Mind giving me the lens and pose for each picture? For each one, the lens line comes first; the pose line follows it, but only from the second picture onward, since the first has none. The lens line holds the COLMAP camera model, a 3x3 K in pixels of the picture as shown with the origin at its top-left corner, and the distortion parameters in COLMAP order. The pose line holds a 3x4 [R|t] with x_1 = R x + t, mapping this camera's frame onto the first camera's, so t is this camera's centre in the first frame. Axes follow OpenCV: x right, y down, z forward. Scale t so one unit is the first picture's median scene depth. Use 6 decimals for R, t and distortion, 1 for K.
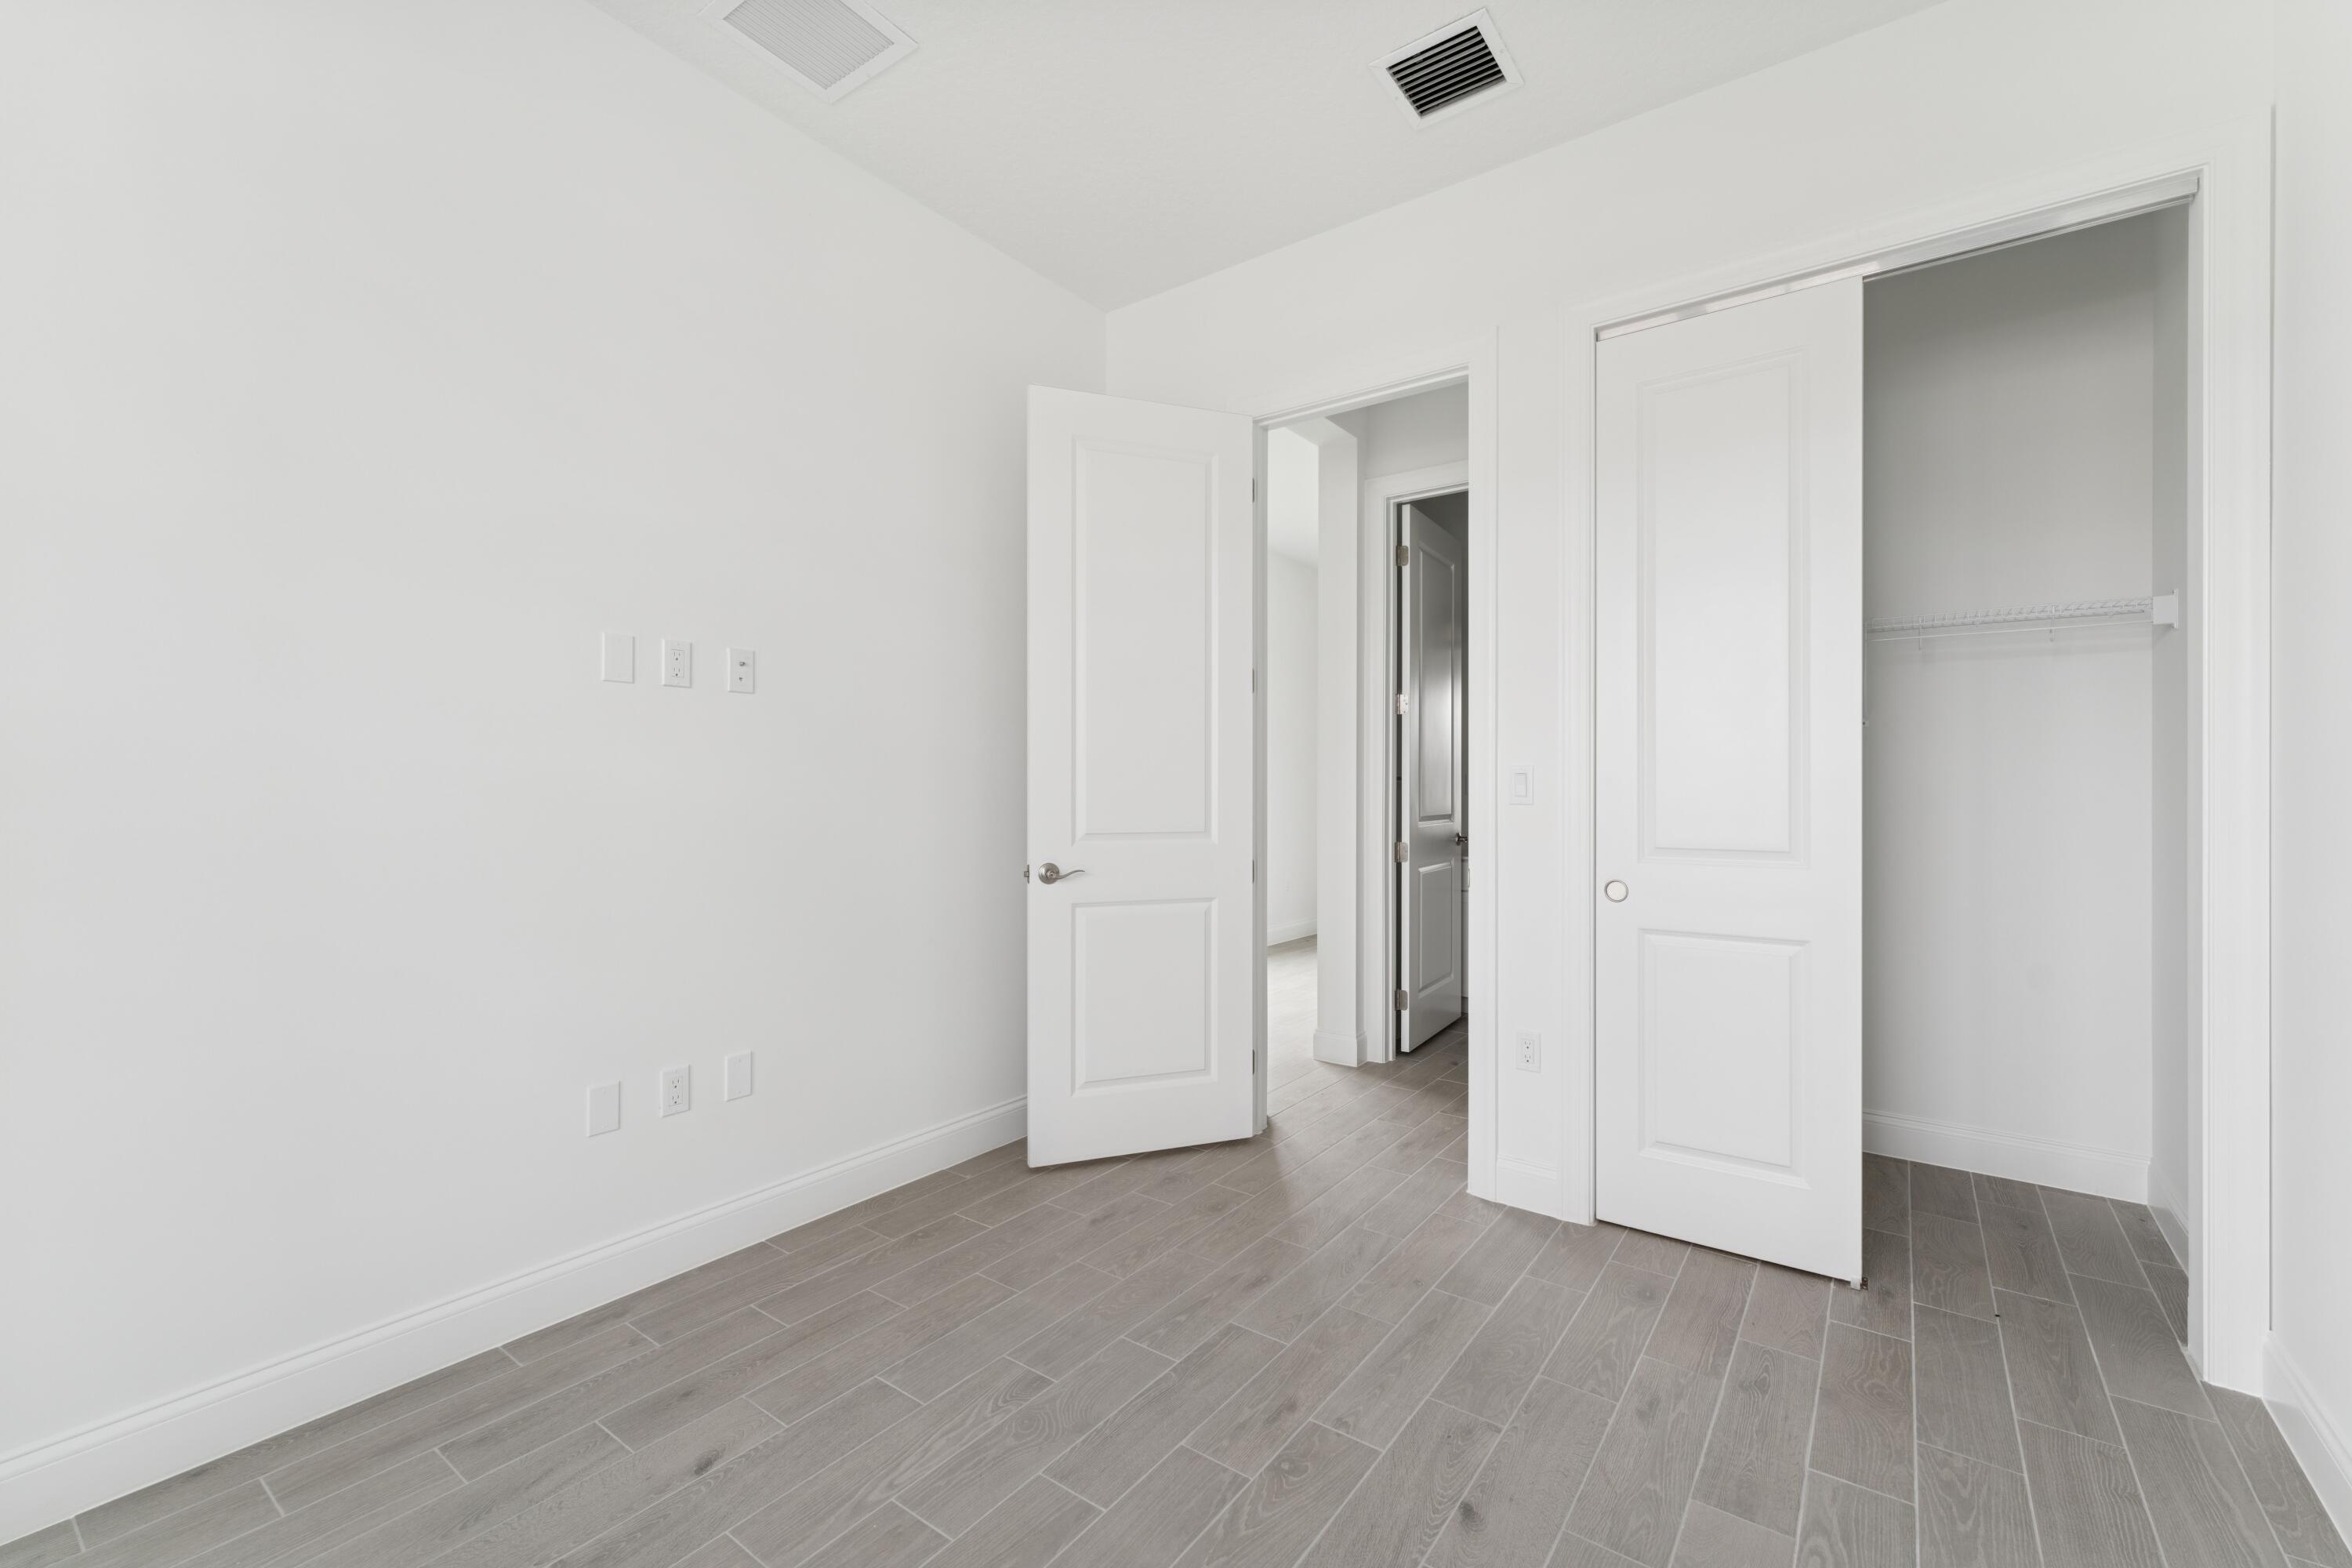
lens RADIAL K [[972.9, 0, 1176.0], [0, 972.9, 784.0], [0, 0, 1]] dist [0.004400, 0.000735]
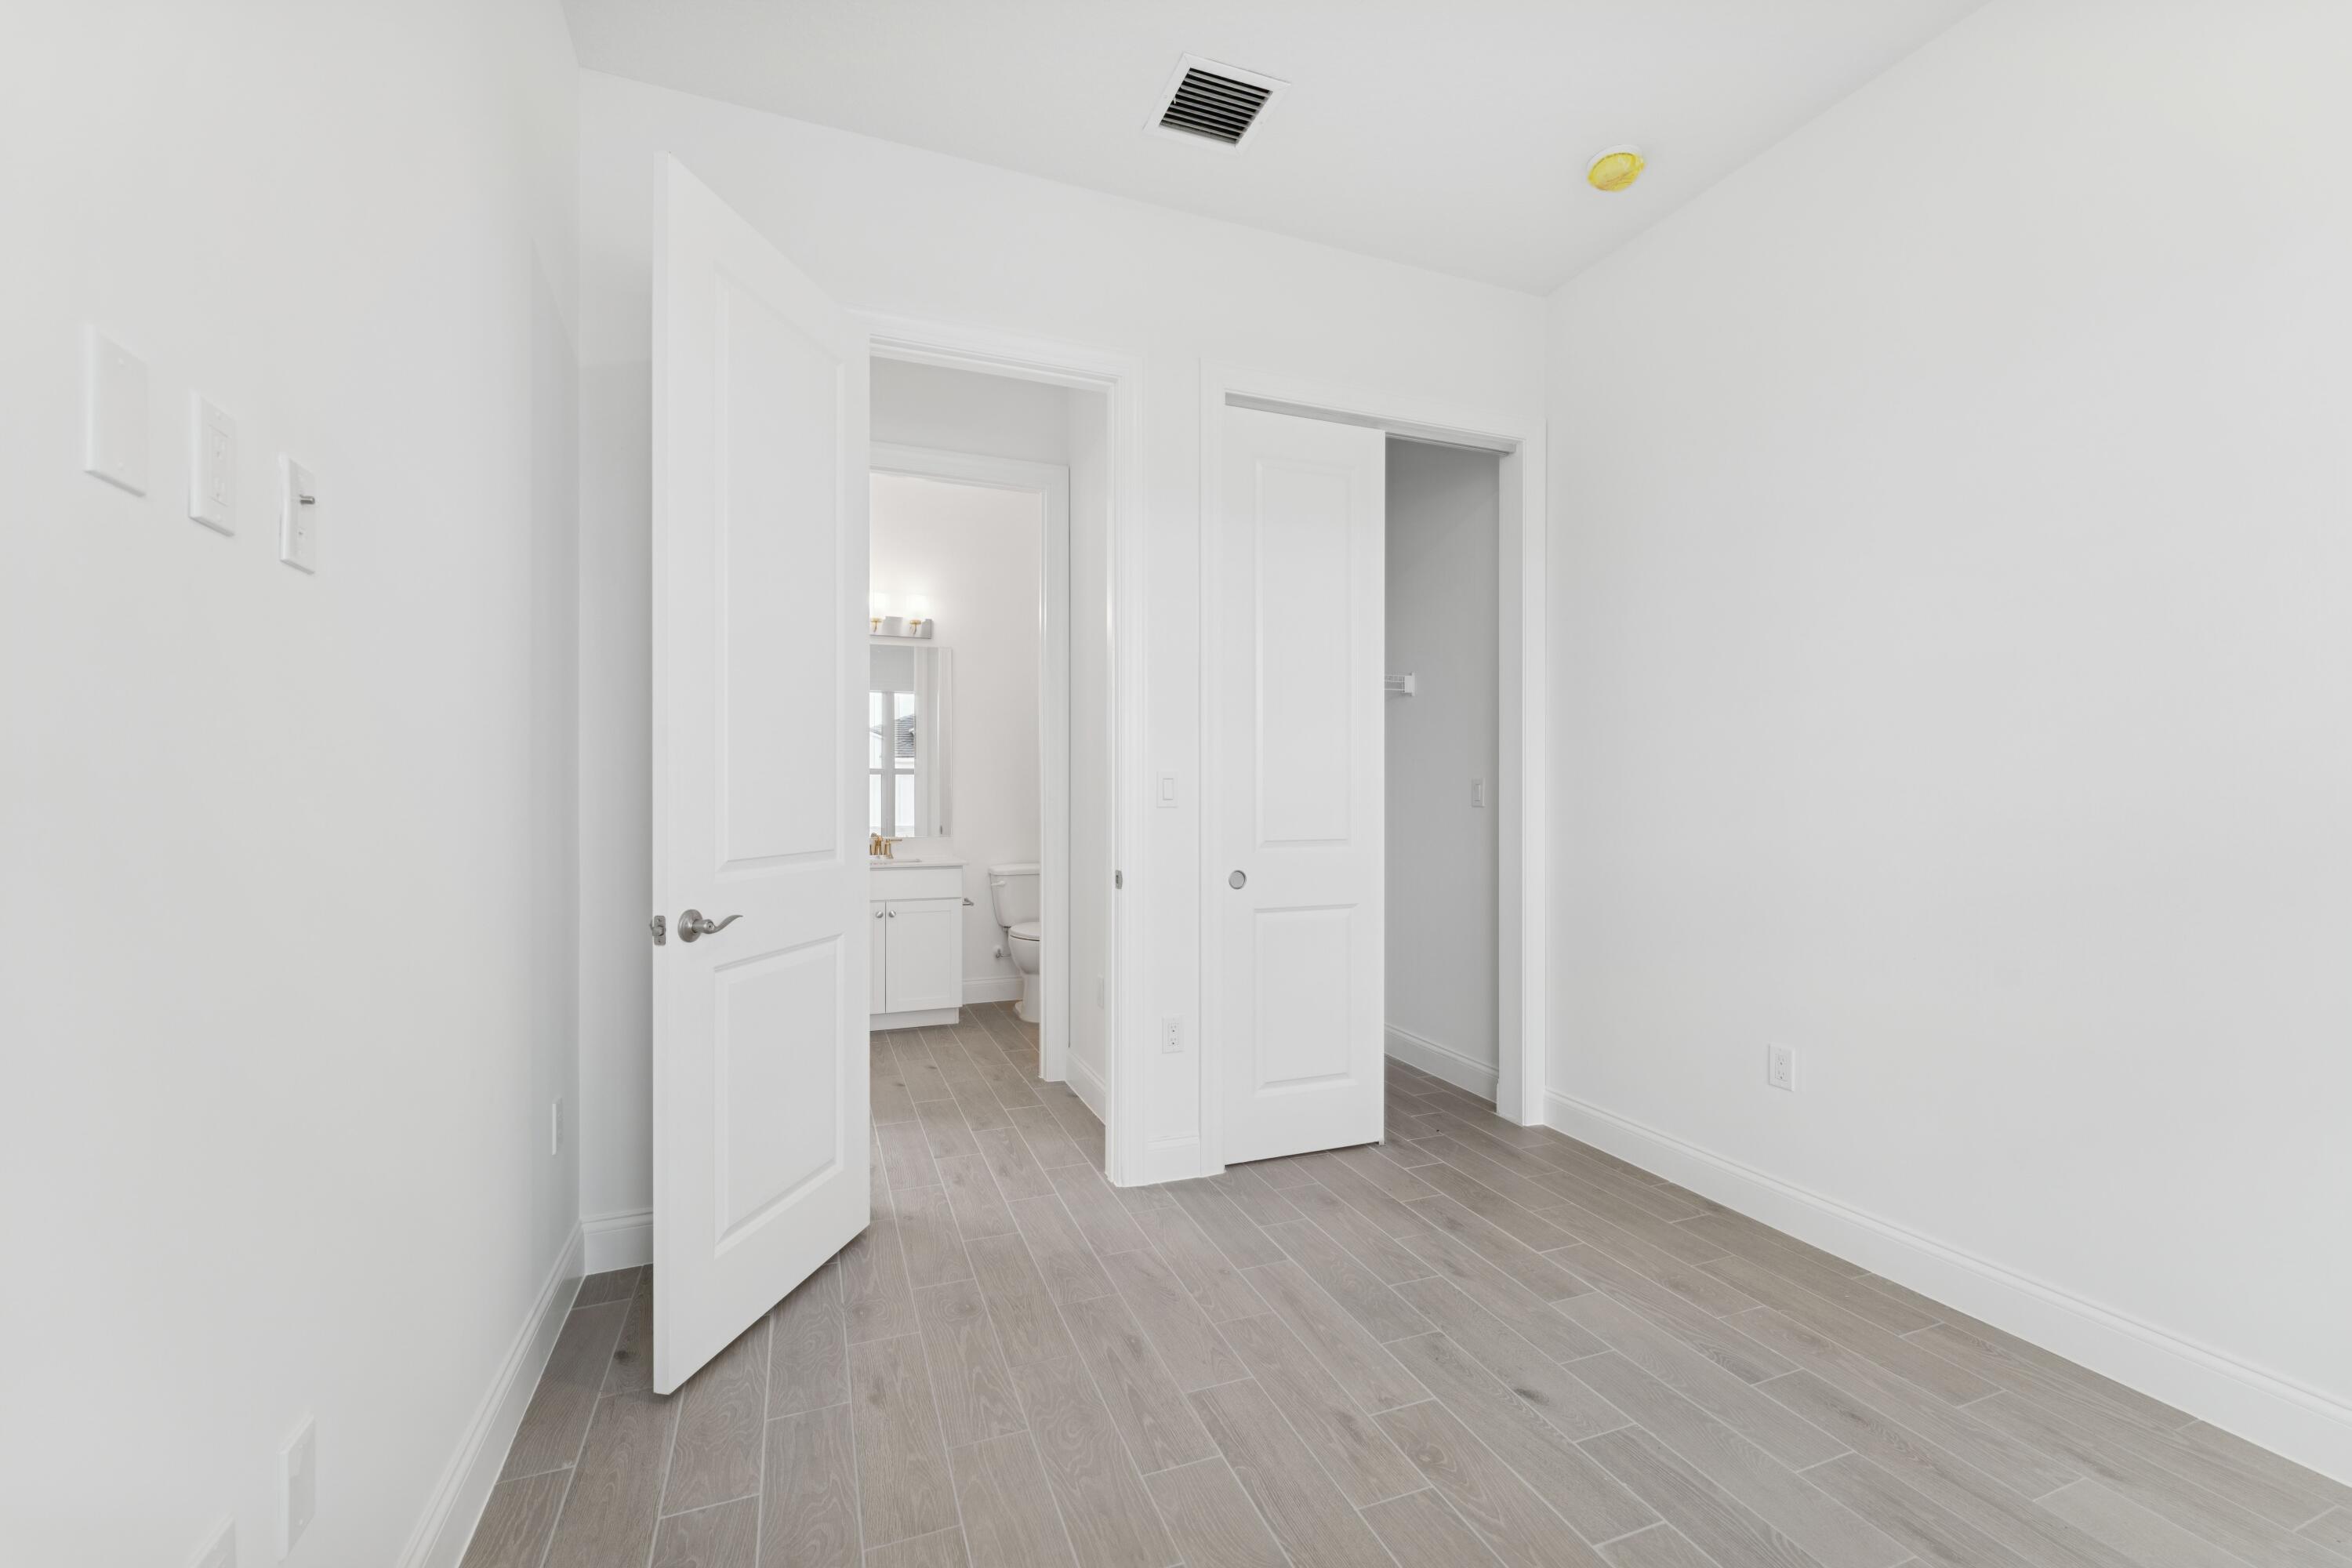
lens RADIAL K [[973.4, 0, 1176.0], [0, 973.4, 784.0], [0, 0, 1]] dist [0.024504, 0.000174]
pose [[0.534893, 0.004544, 0.844908, -0.628295], [-0.001424, 0.999989, -0.004476, -0.000066], [-0.844919, 0.001191, 0.534893, 0.466565]]
